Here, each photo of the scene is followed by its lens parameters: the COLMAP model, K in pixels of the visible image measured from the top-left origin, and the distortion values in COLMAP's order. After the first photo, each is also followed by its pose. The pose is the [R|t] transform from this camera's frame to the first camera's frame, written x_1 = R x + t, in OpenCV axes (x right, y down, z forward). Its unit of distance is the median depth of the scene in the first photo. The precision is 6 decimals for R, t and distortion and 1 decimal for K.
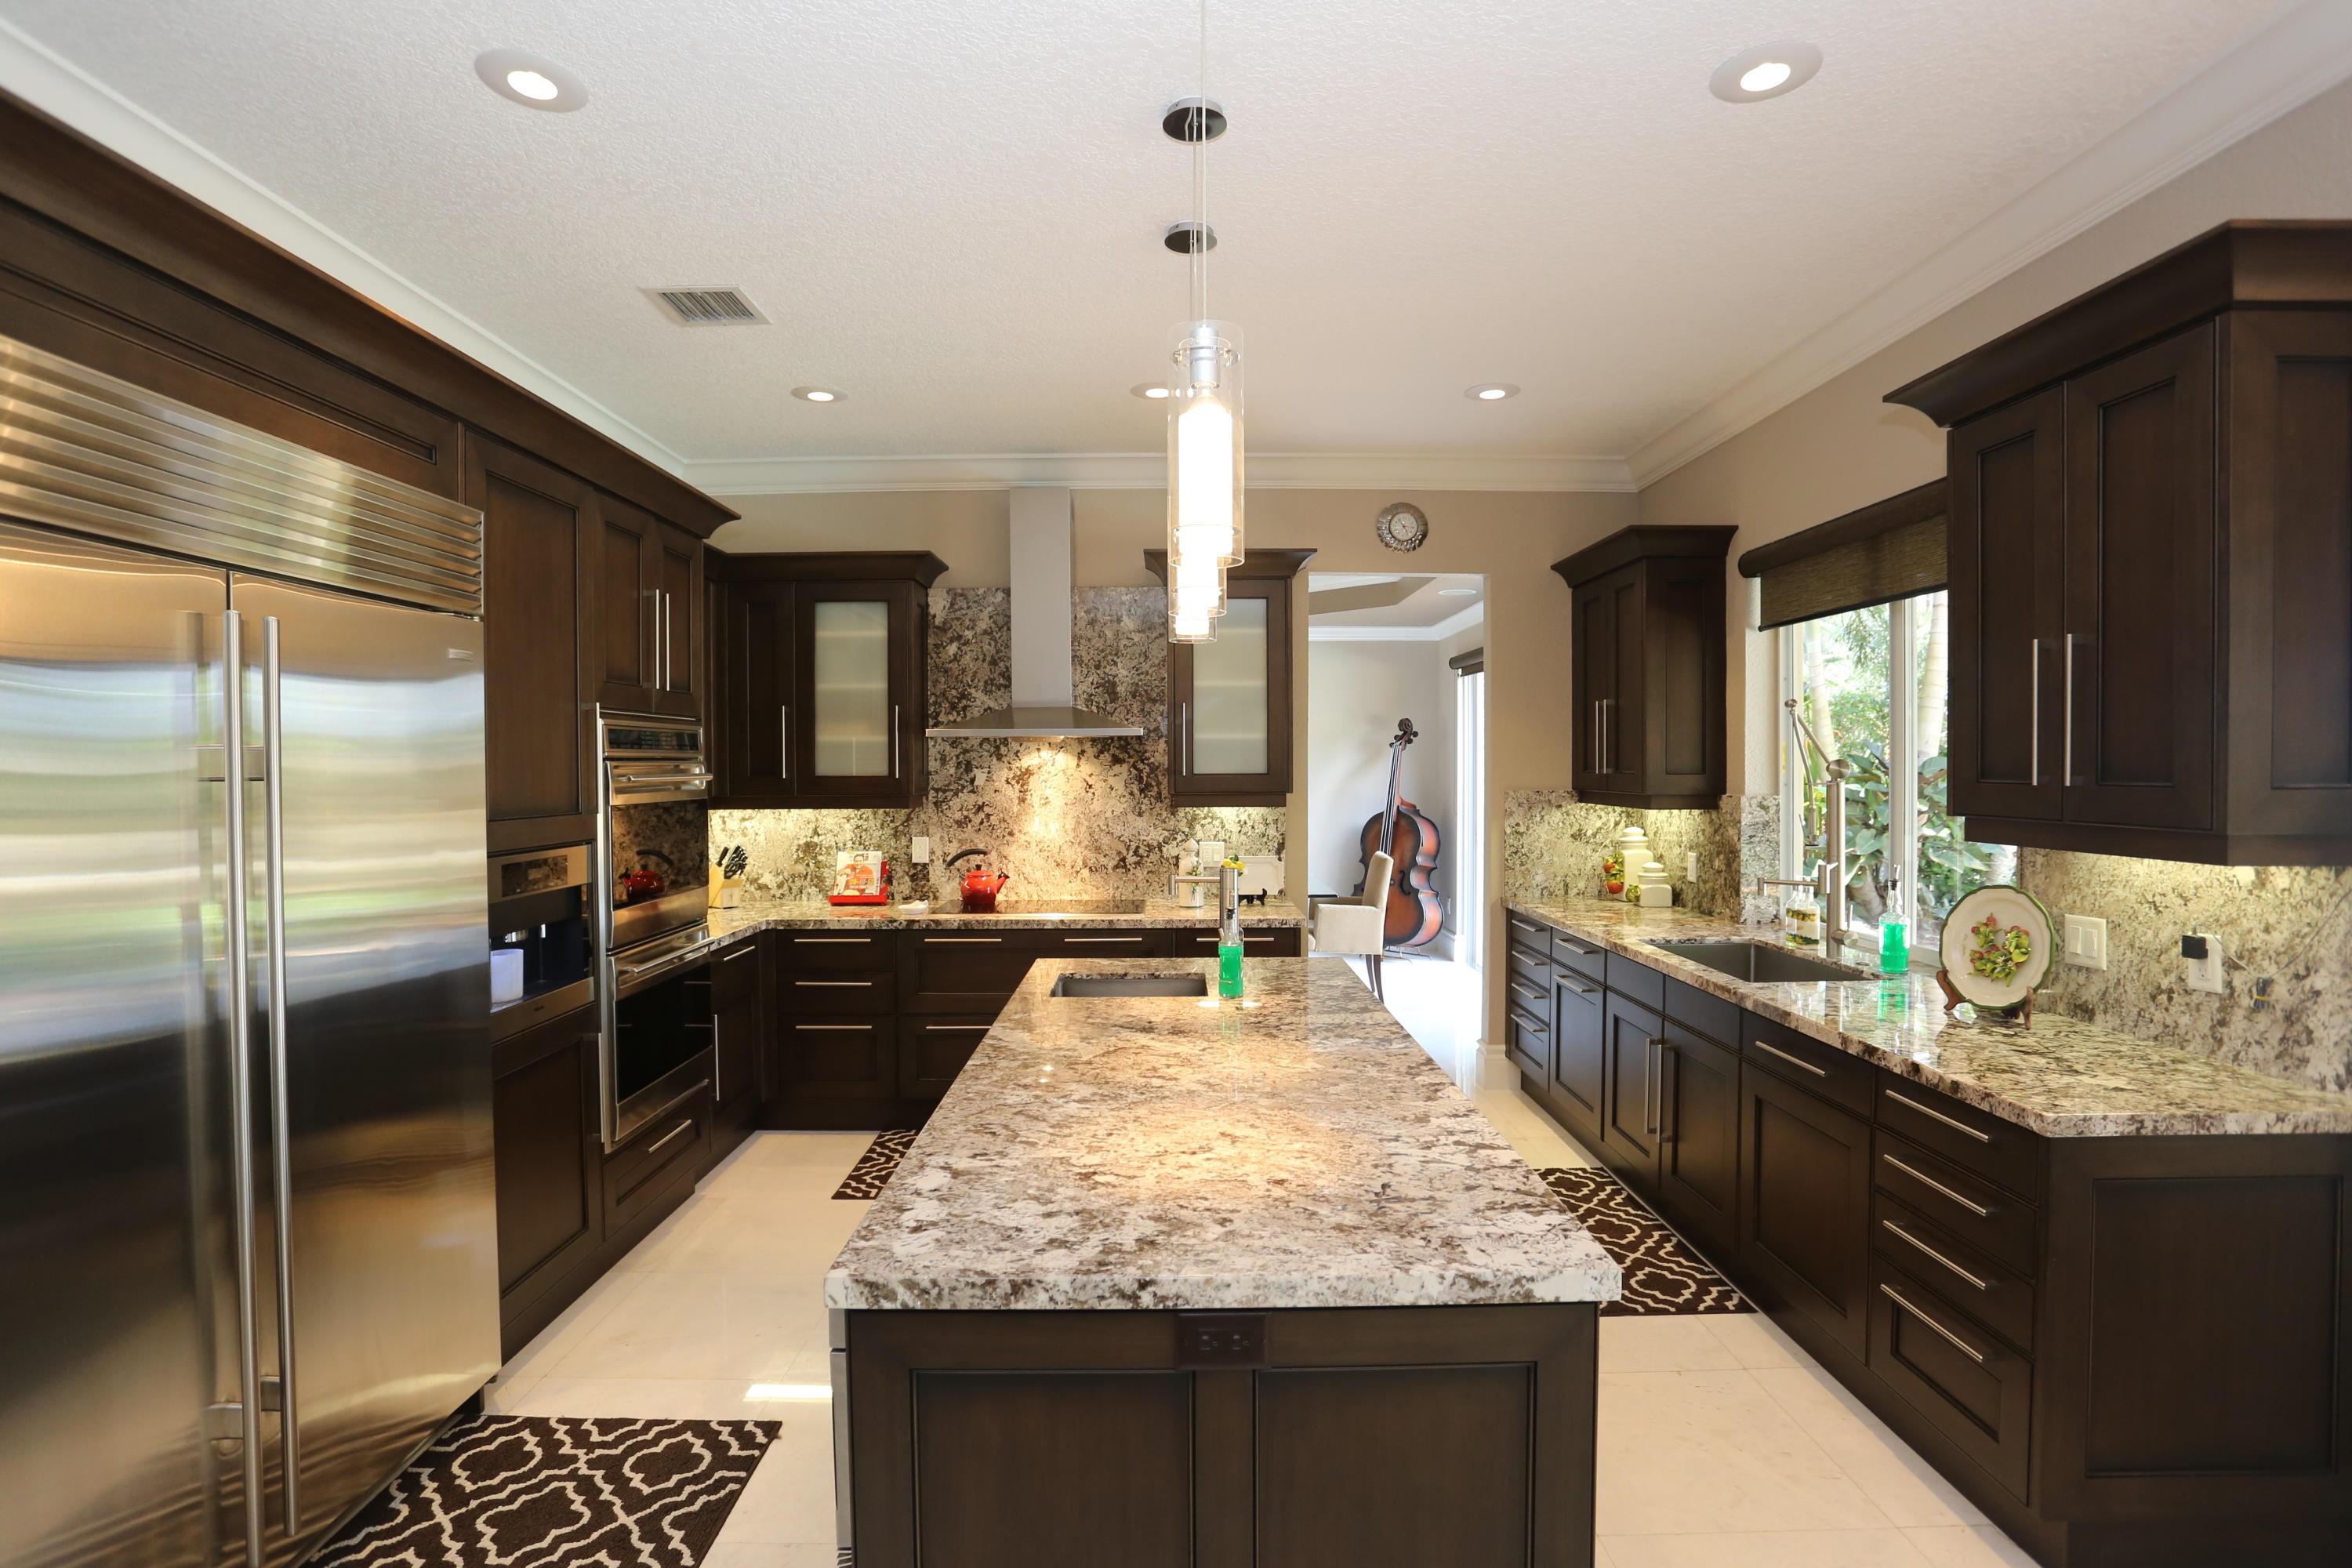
lens RADIAL K [[1150.6, 0, 1171.5], [0, 1150.6, 777.3], [0, 0, 1]] dist [-0.041470, 0.011685]
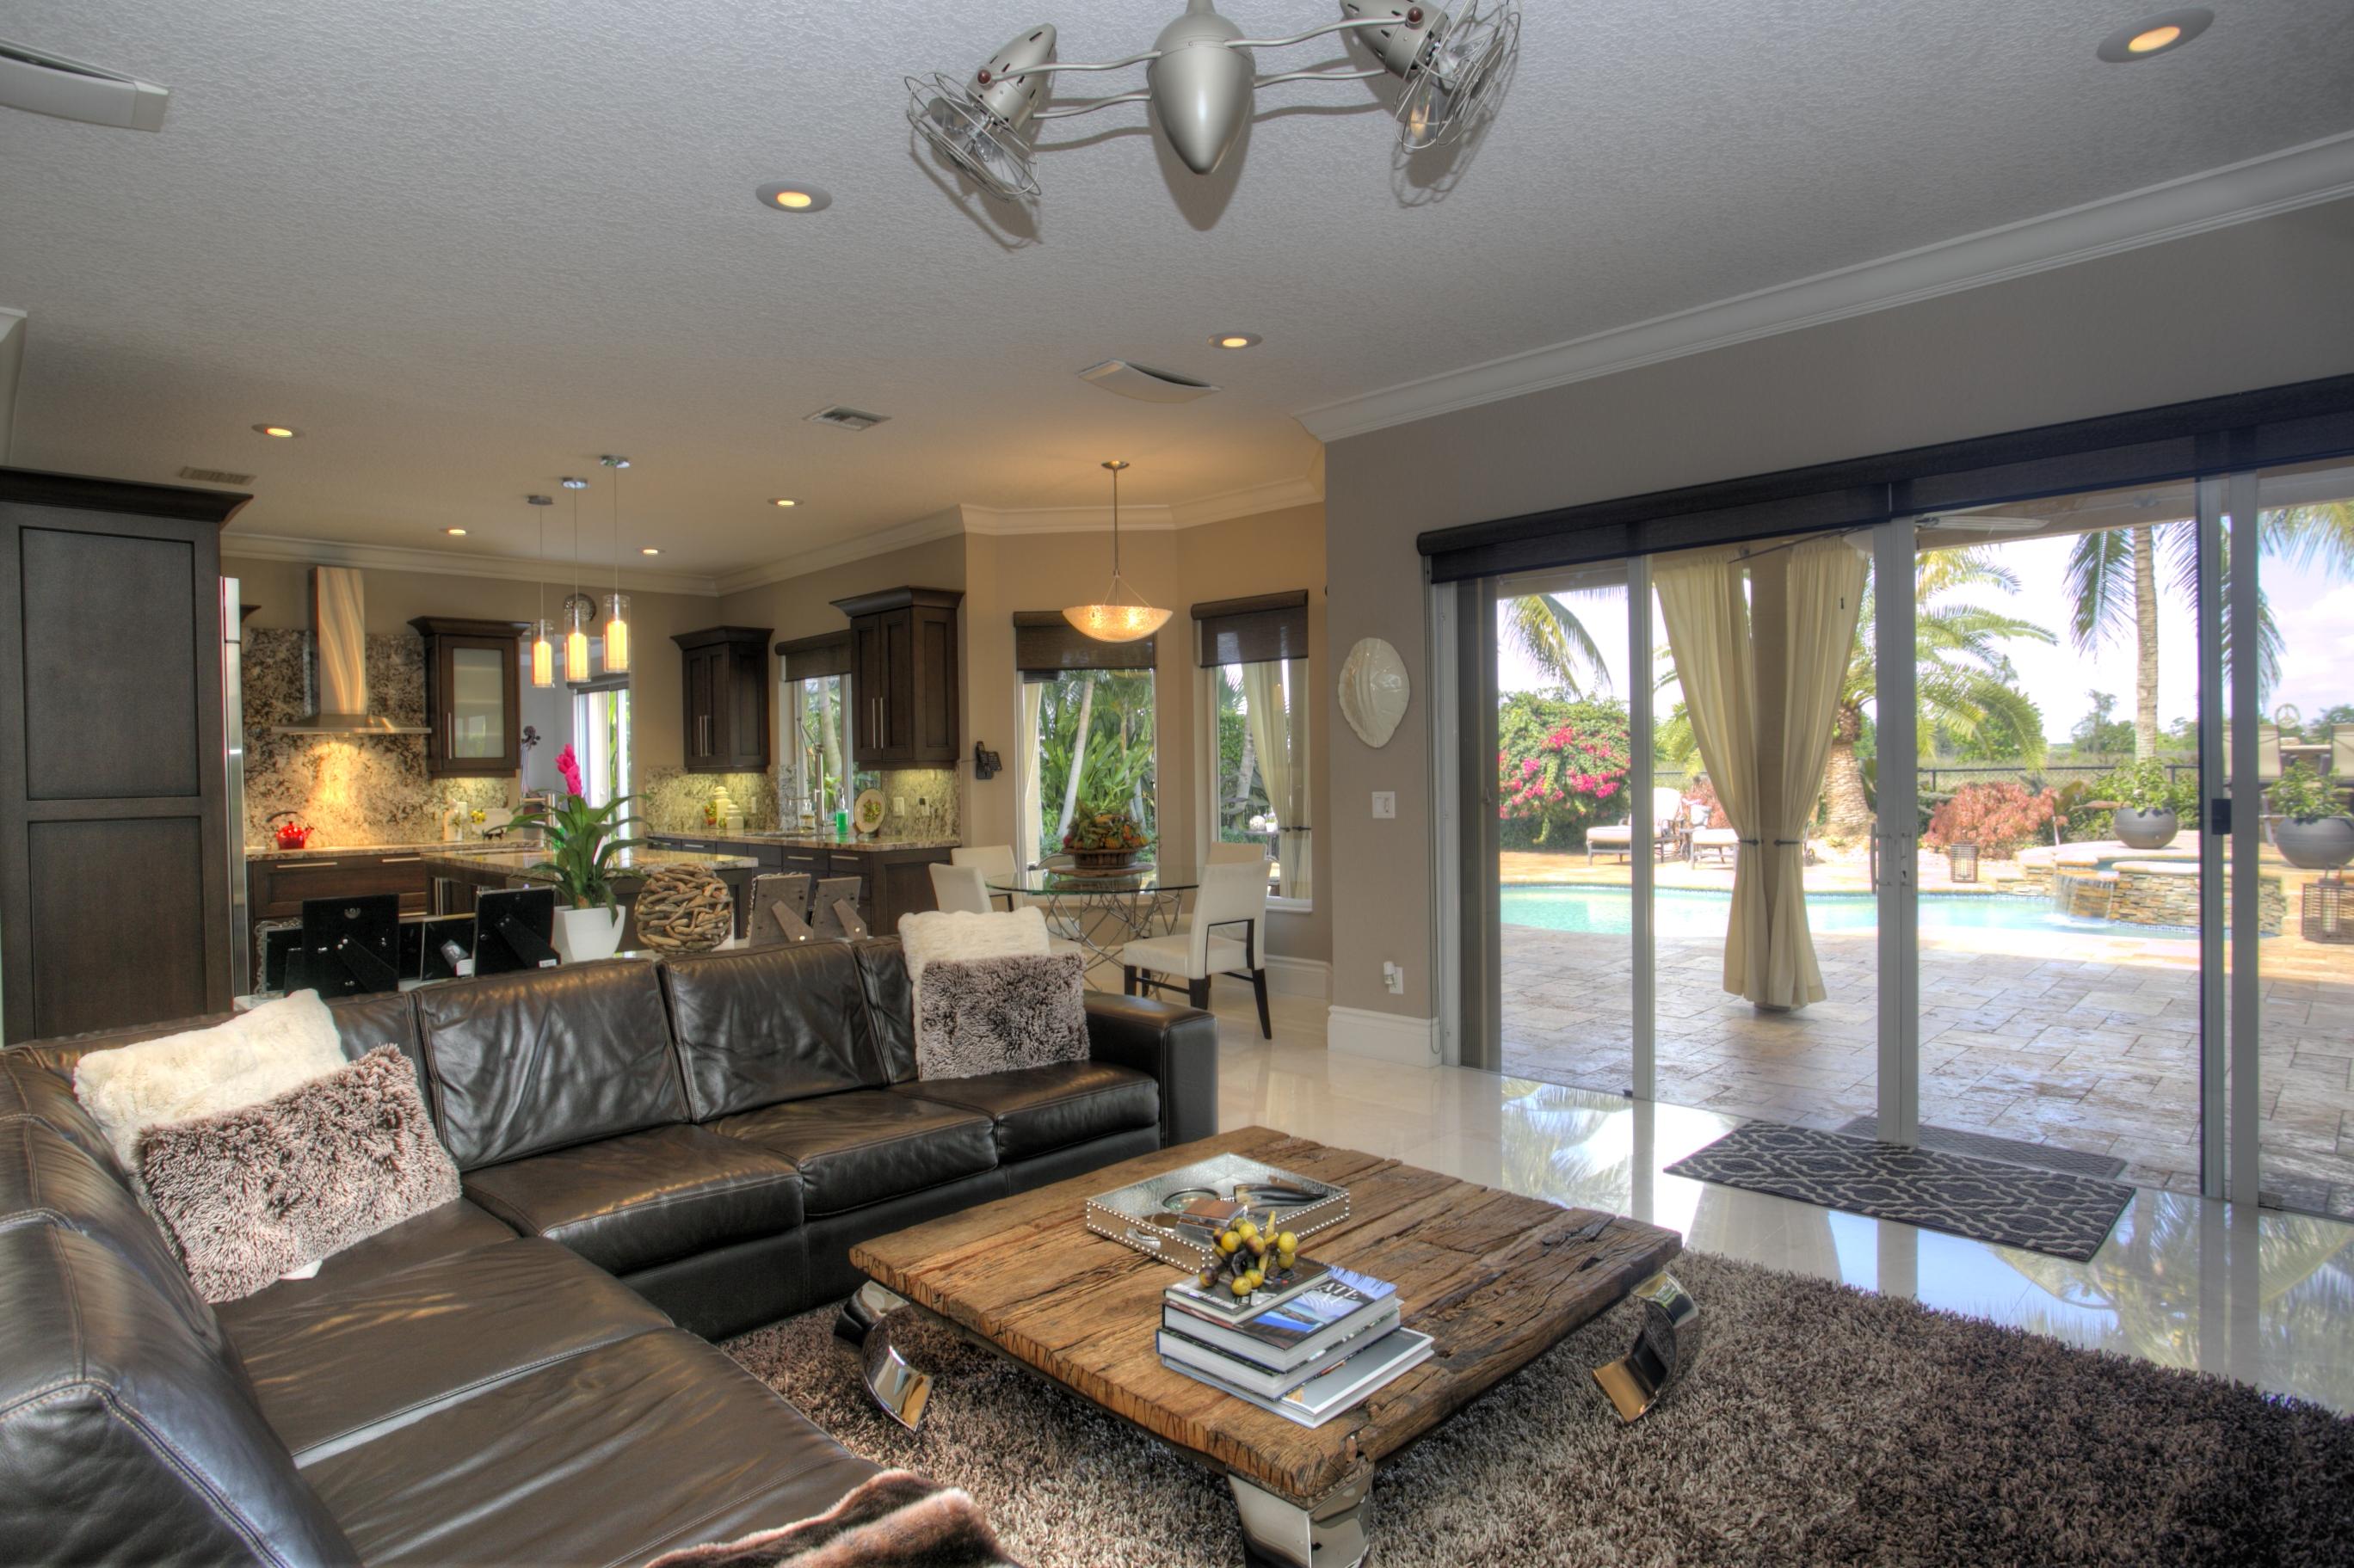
lens RADIAL K [[1222.3, 0, 1168.5], [0, 1222.3, 784.3], [0, 0, 1]] dist [-0.031761, 0.003282]
pose [[0.710777, -0.019970, 0.703133, -0.434584], [0.024811, 0.999687, 0.003312, 0.050548], [-0.702979, 0.015091, 0.711050, -0.841342]]
